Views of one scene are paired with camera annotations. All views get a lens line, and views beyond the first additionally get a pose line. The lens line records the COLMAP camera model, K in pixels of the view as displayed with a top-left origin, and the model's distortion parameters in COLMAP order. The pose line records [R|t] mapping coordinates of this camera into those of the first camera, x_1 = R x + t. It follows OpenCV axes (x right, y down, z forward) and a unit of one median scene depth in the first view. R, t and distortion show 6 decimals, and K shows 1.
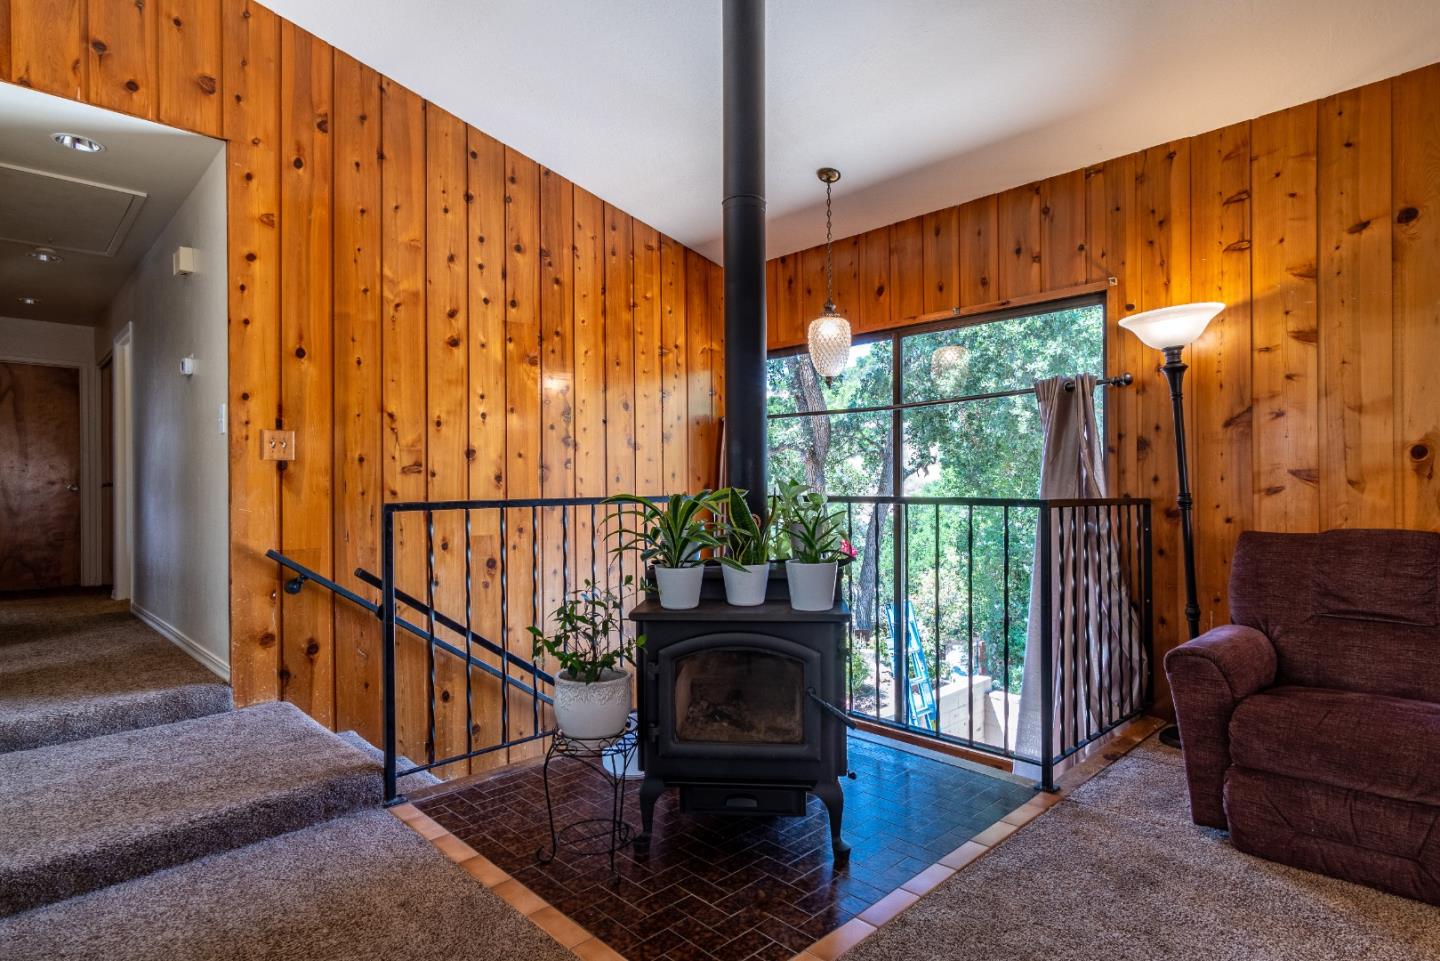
lens RADIAL K [[767.9, 0, 721.3], [0, 767.9, 484.0], [0, 0, 1]] dist [0.007296, 0.002410]
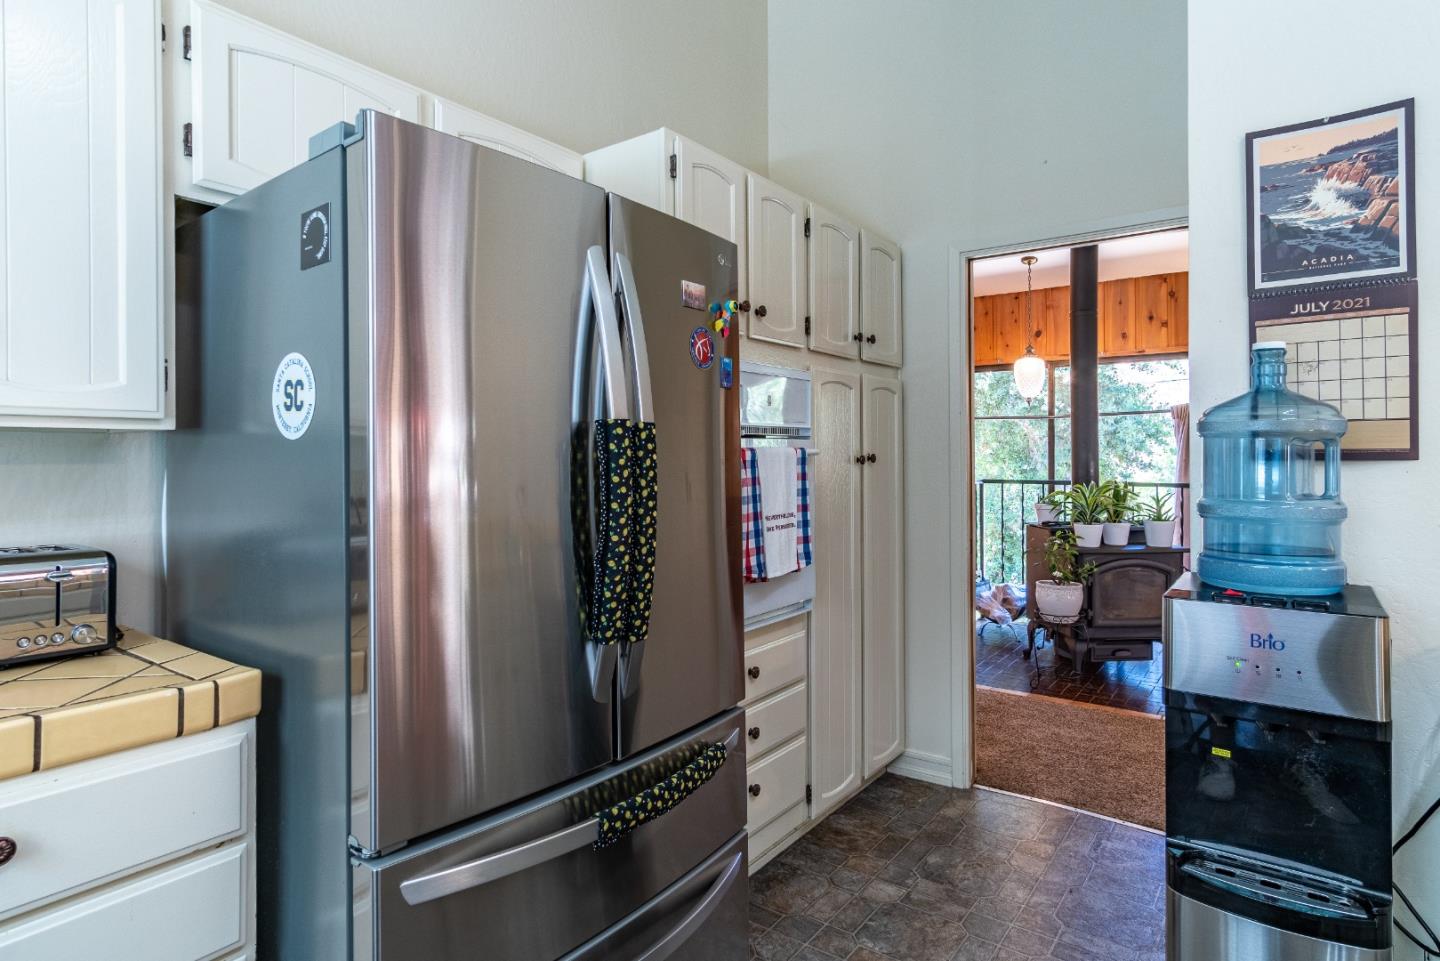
lens RADIAL K [[767.9, 0, 734.6], [0, 767.9, 457.0], [0, 0, 1]] dist [0.007296, 0.002410]
pose [[0.986740, 0.007334, 0.162145, -0.679608], [-0.008483, 0.999944, 0.006394, -0.031850], [-0.162089, -0.007685, 0.986746, -0.373211]]
